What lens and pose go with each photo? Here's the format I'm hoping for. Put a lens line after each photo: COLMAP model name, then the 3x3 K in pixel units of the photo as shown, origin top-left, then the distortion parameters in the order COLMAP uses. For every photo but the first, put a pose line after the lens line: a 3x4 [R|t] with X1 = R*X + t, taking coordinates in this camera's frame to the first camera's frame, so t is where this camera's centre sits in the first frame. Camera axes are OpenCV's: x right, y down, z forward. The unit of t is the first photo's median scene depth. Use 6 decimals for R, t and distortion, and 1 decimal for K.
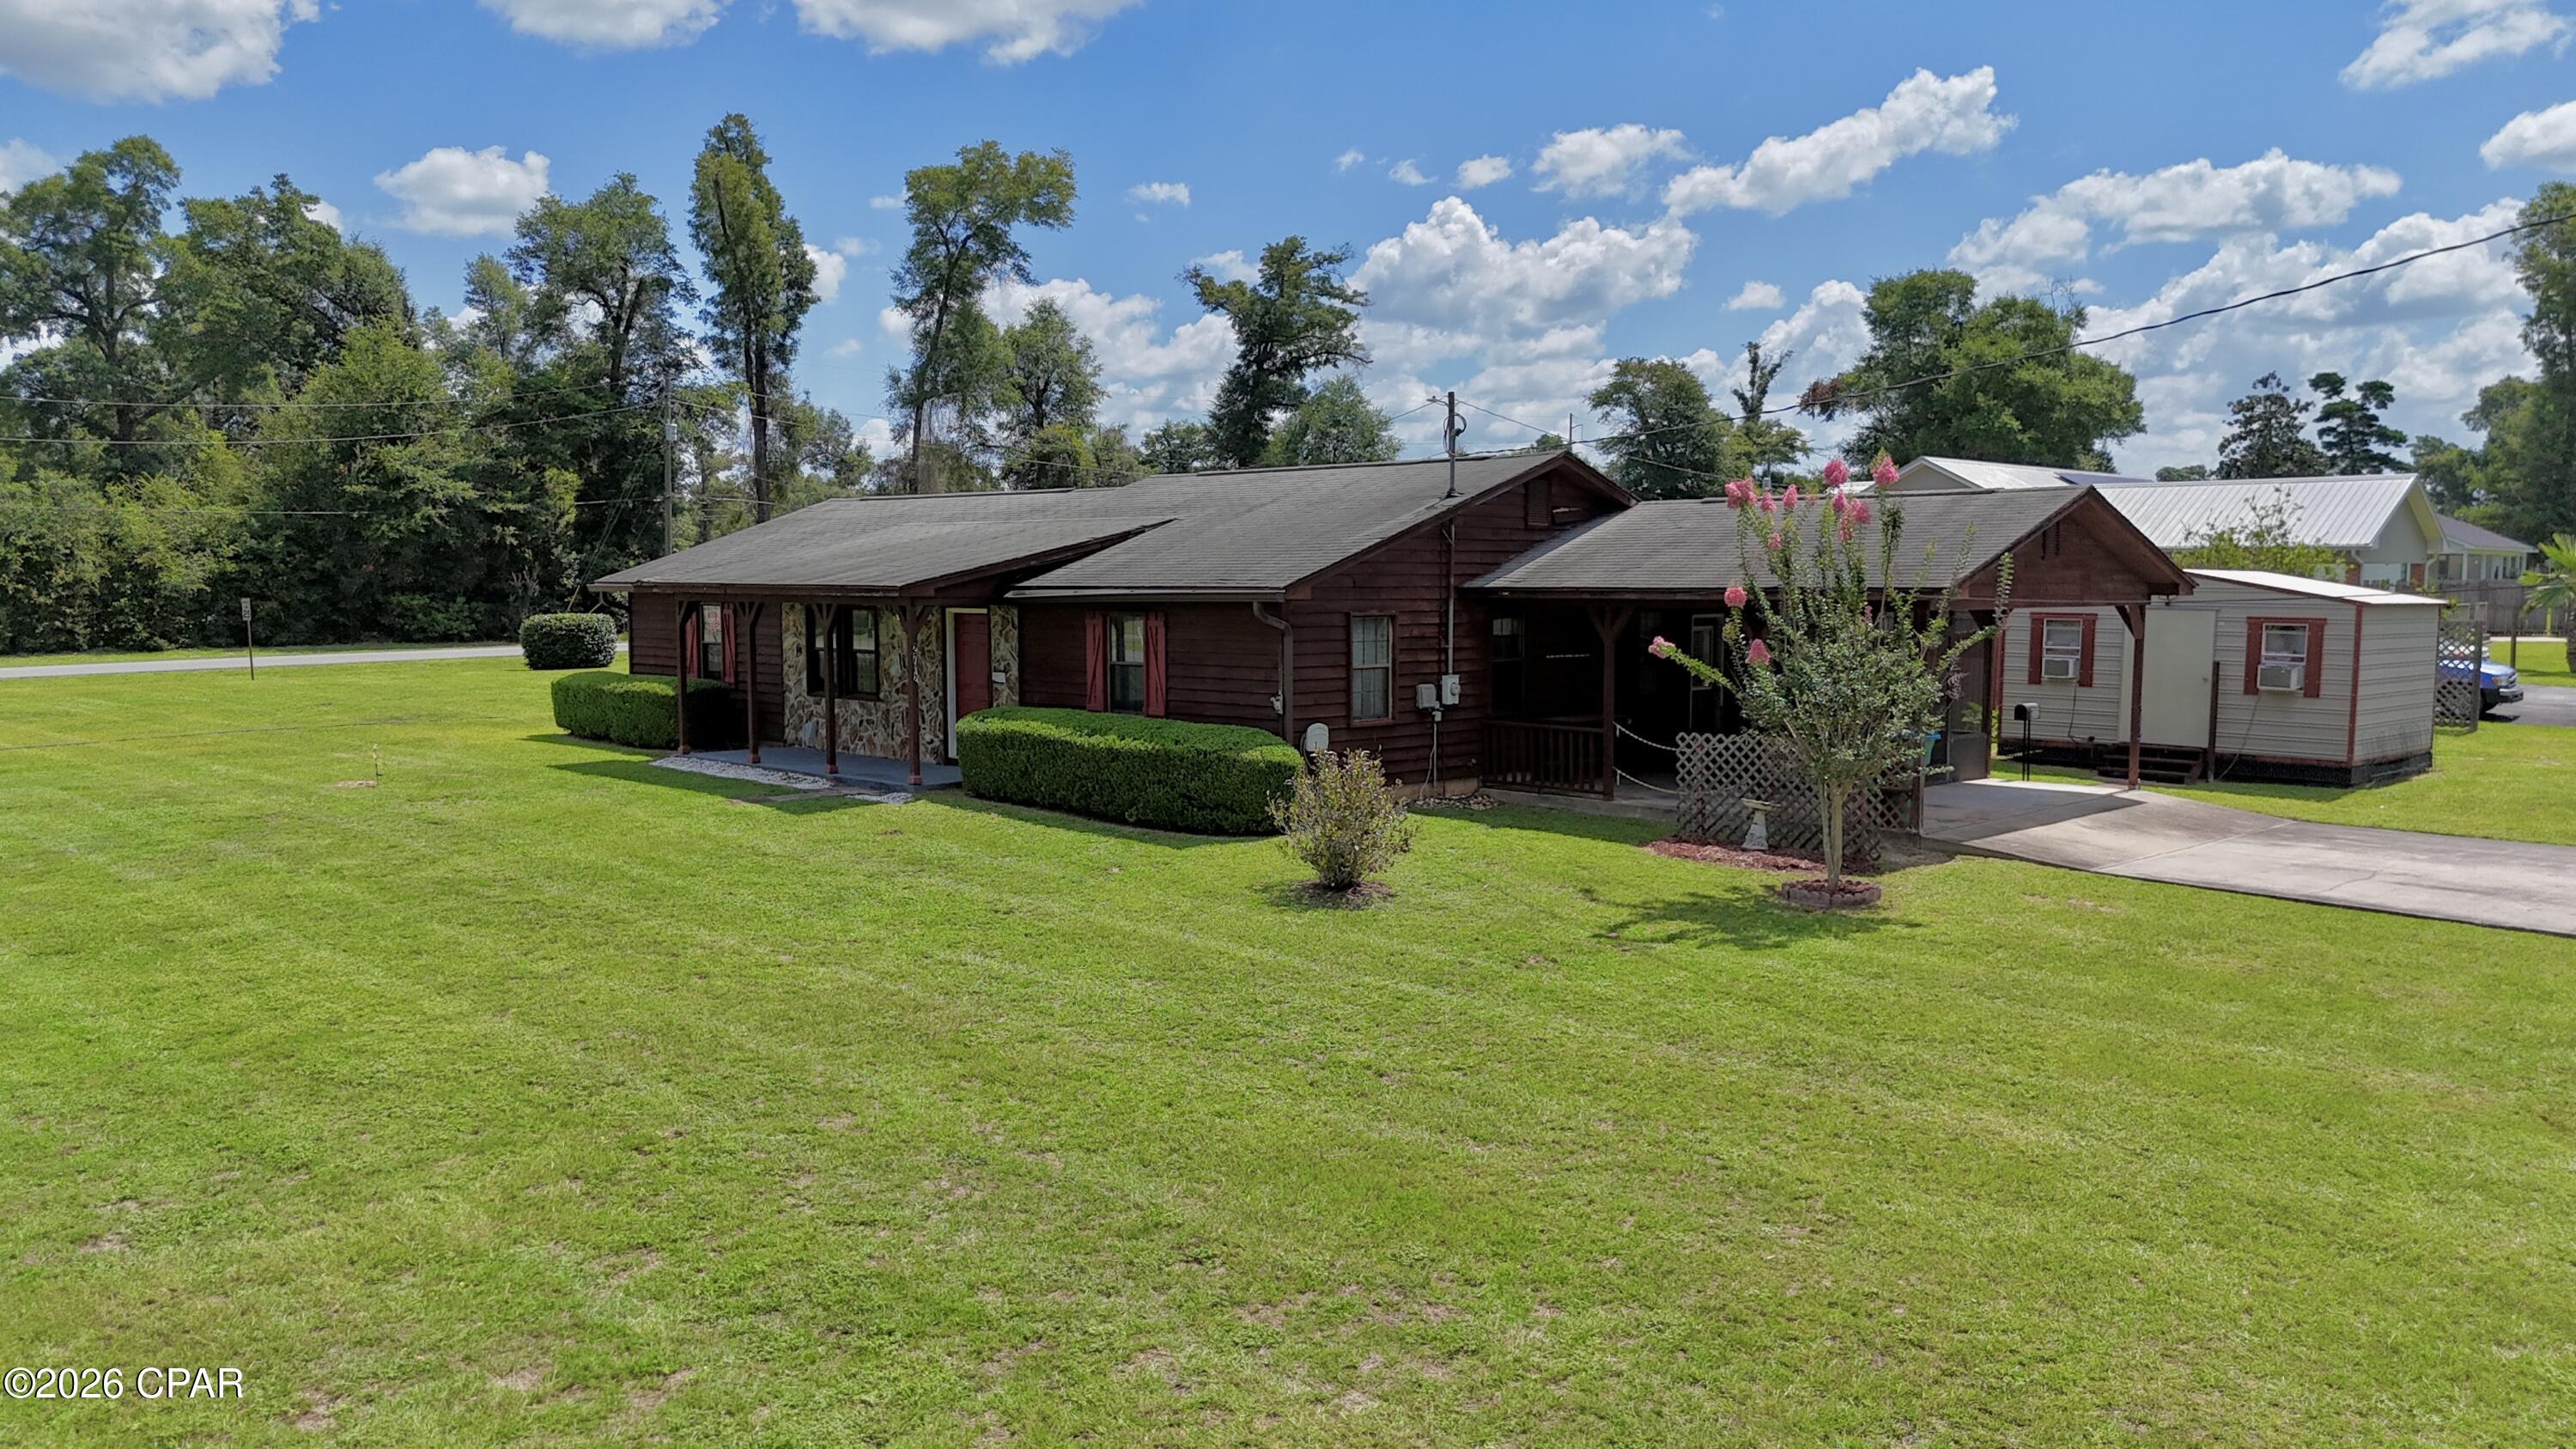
lens RADIAL K [[1906.8, 0, 1279.6], [0, 1906.8, 727.3], [0, 0, 1]] dist [0.056509, -0.049755]
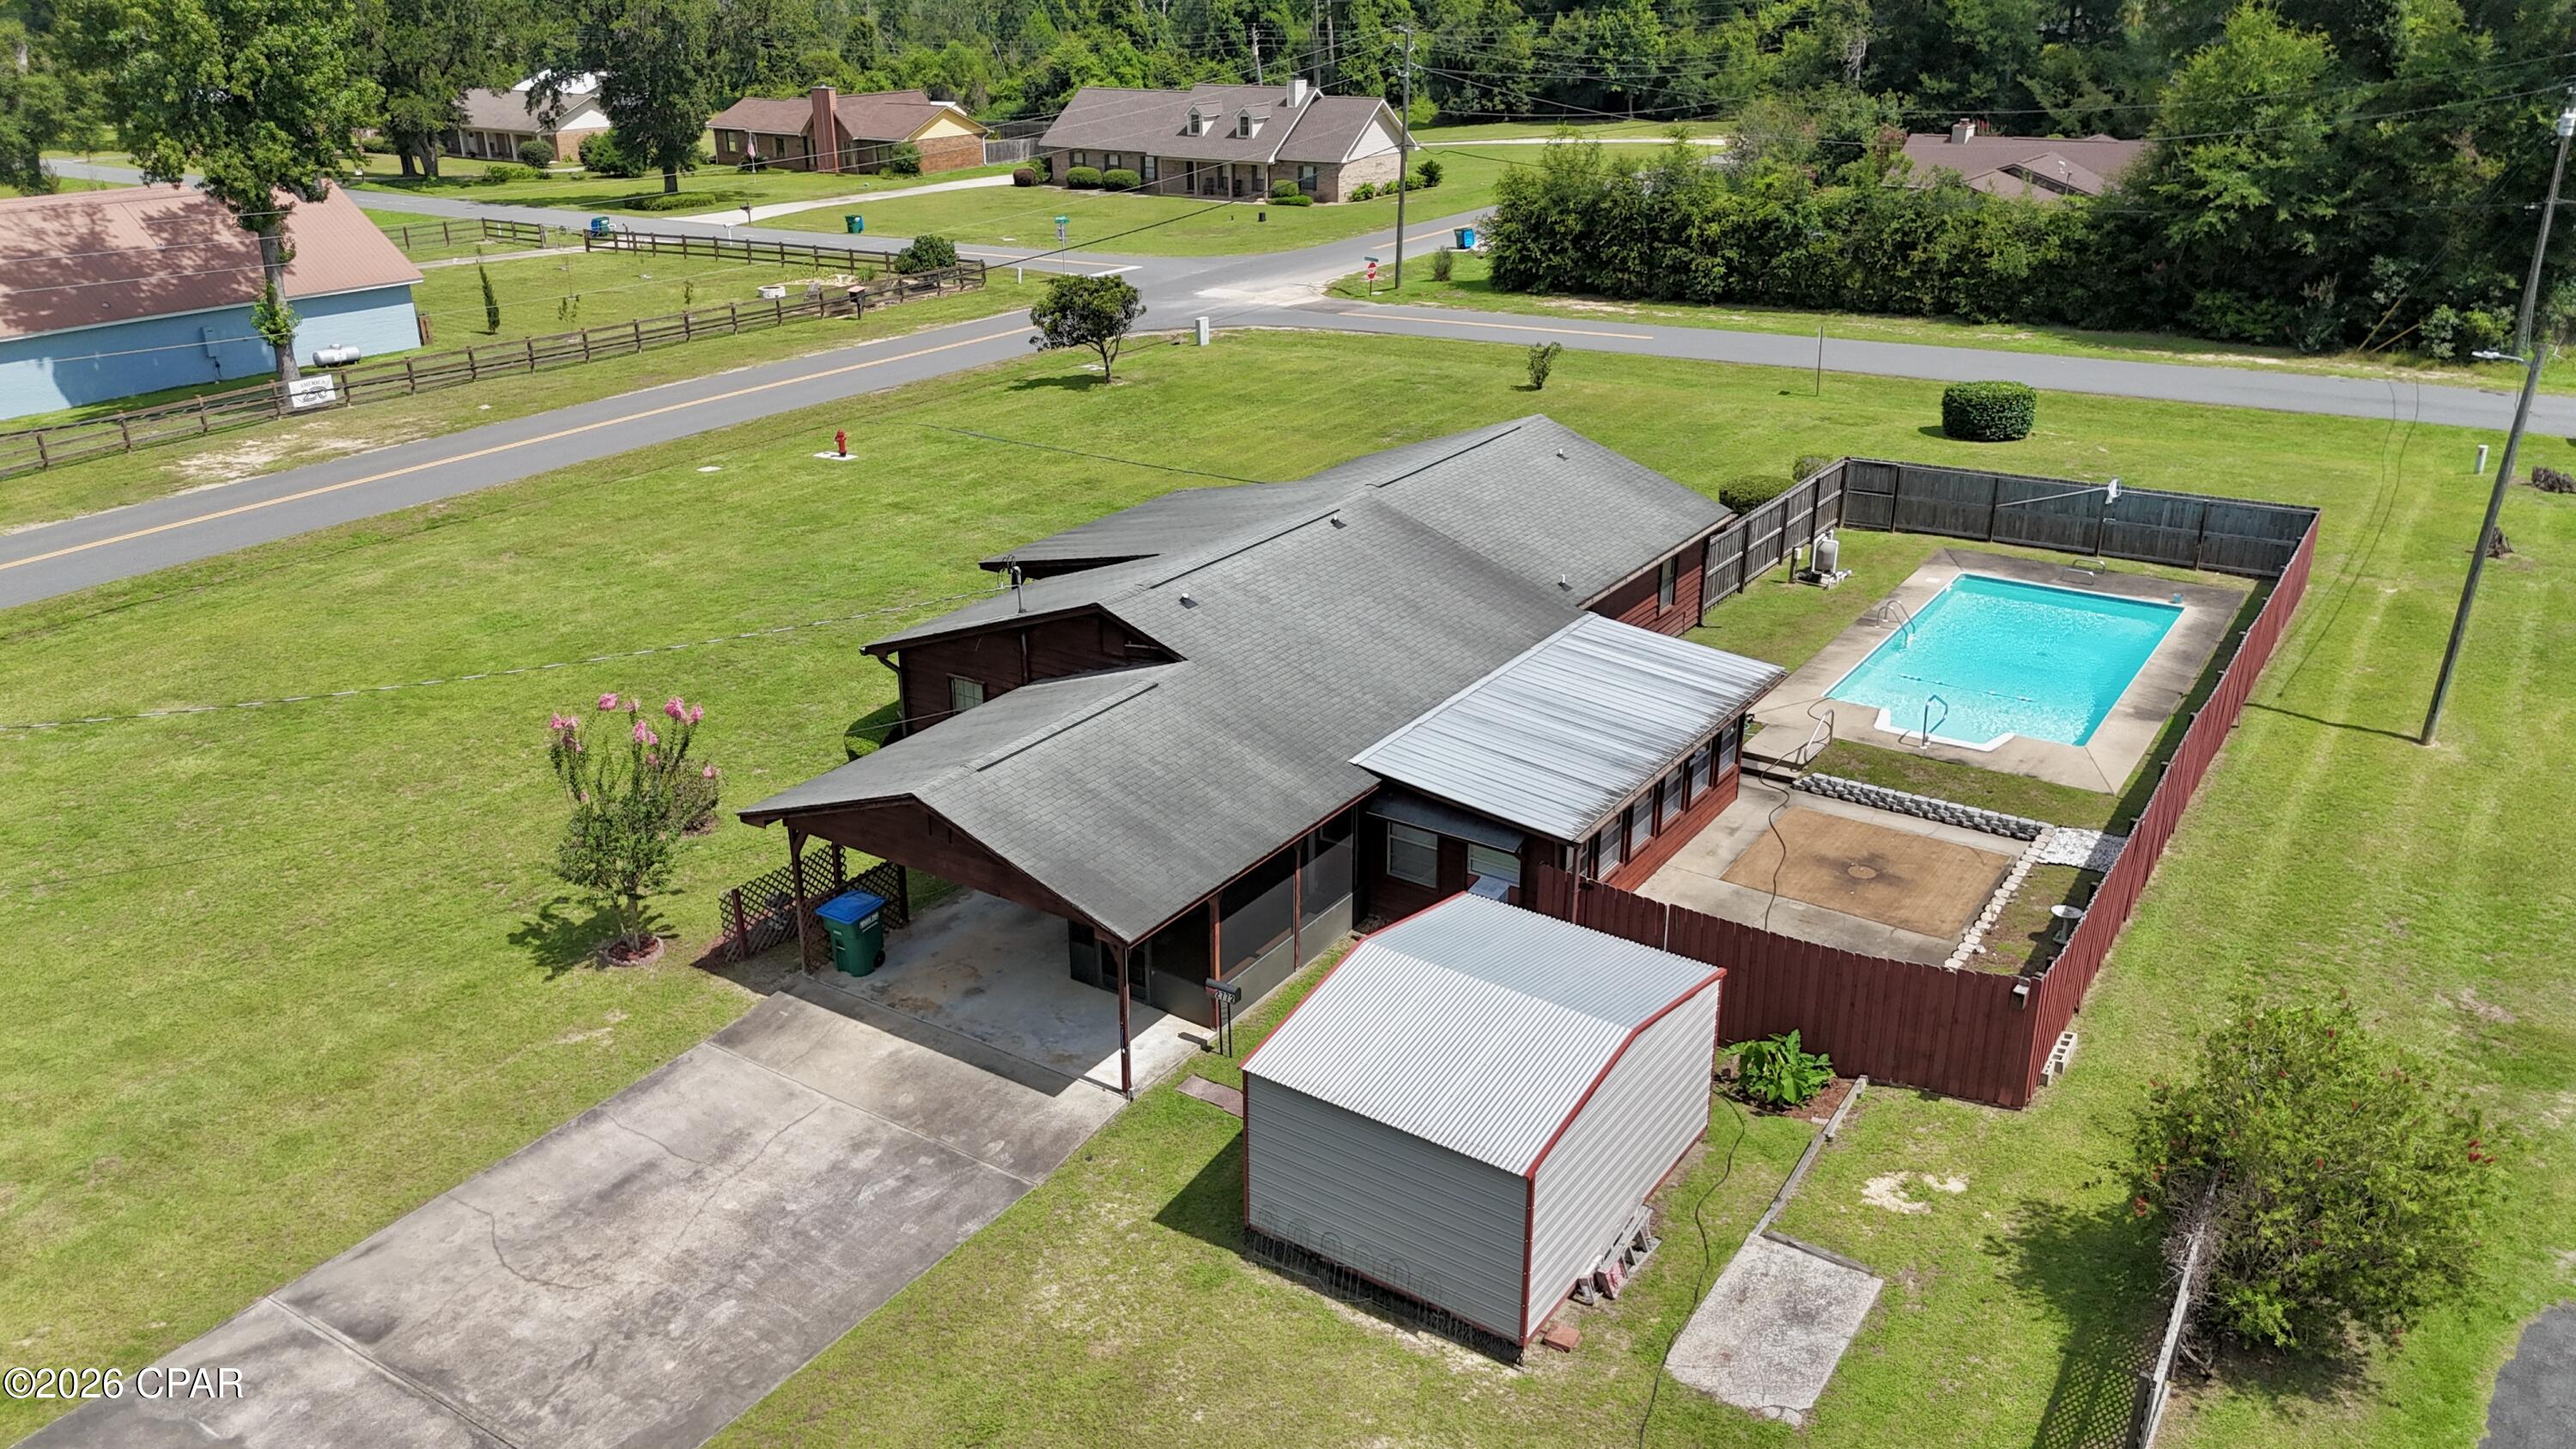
lens RADIAL K [[1906.8, 0, 1287.4], [0, 1906.8, 727.5], [0, 0, 1]] dist [0.056509, -0.049755]
pose [[0.186309, 0.364423, -0.912406, 0.502006], [-0.070888, 0.931232, 0.357467, -0.197451], [0.979930, -0.001921, 0.199331, 0.339568]]
